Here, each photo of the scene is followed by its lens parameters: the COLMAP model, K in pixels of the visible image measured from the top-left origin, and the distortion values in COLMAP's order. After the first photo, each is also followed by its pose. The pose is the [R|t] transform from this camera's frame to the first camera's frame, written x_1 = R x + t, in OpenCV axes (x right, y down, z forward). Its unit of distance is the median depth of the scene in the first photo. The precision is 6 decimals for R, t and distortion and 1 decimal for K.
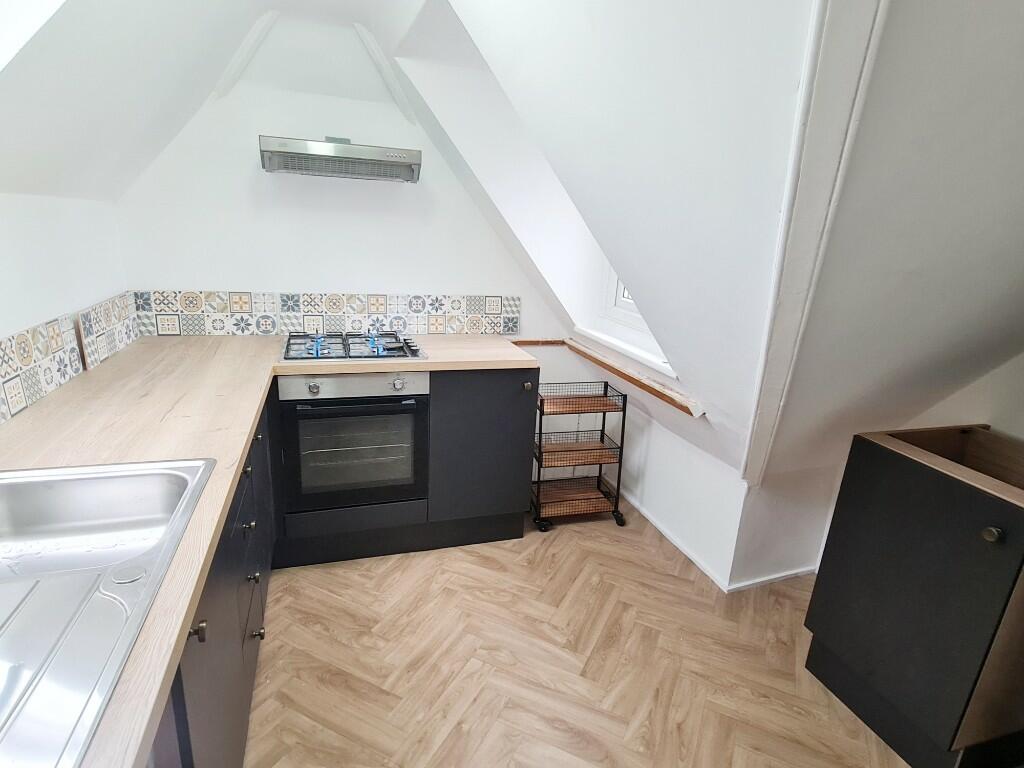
lens RADIAL K [[558.5, 0, 509.5], [0, 558.5, 384.0], [0, 0, 1]] dist [-0.002185, -0.003114]
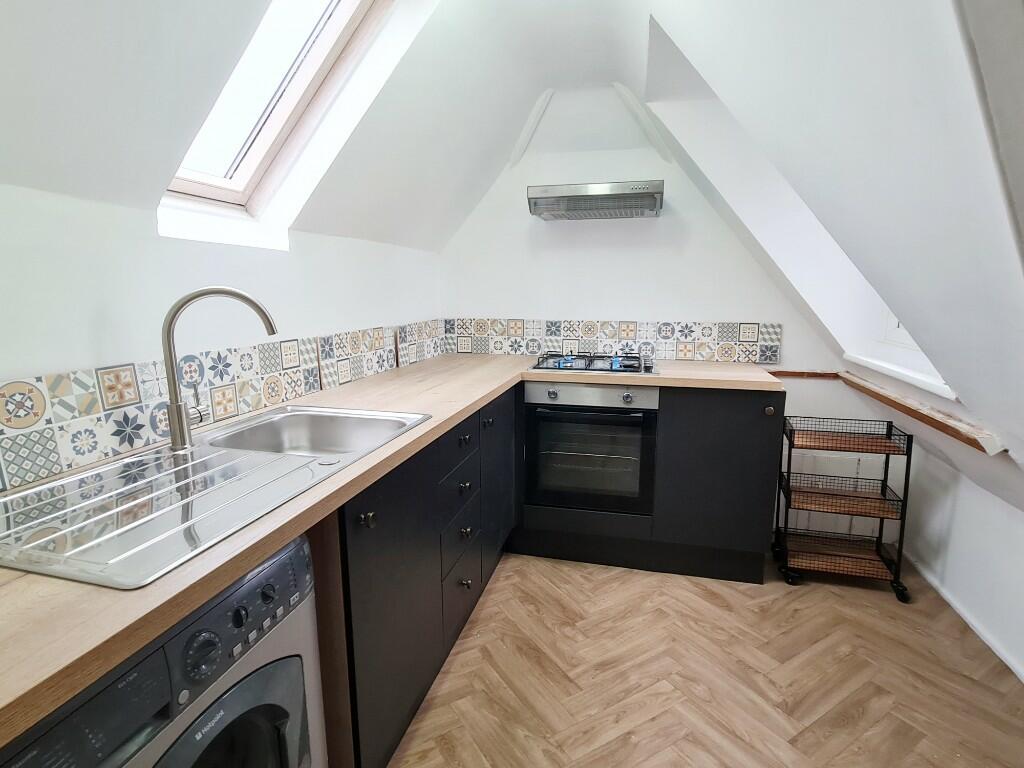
lens RADIAL K [[530.3, 0, 511.4], [0, 530.3, 384.0], [0, 0, 1]] dist [-0.002591, 0.001262]
pose [[0.844423, 0.040586, -0.534138, 0.145776], [-0.100183, 0.991498, -0.083041, 0.079058], [0.526226, 0.123633, 0.841309, 0.037899]]
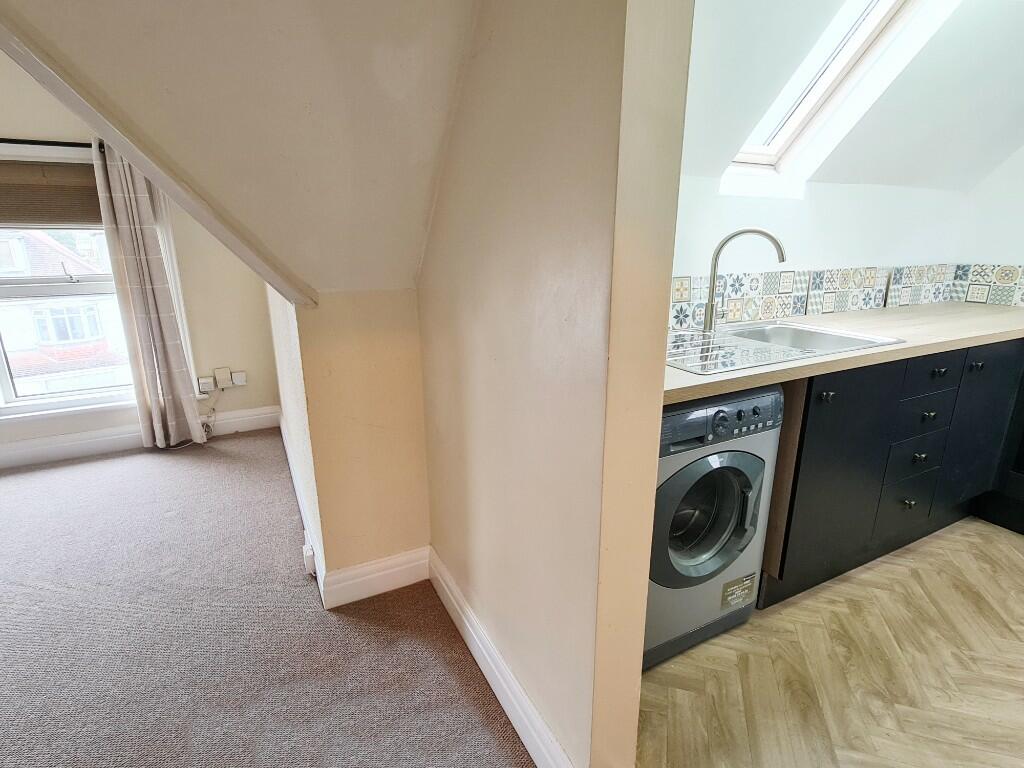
lens RADIAL K [[530.3, 0, 507.6], [0, 530.3, 384.0], [0, 0, 1]] dist [-0.002591, 0.001262]
pose [[0.160897, 0.212136, -0.963904, 0.364386], [-0.257059, 0.951929, 0.166592, 0.151974], [0.952908, 0.220976, 0.207694, -0.142617]]
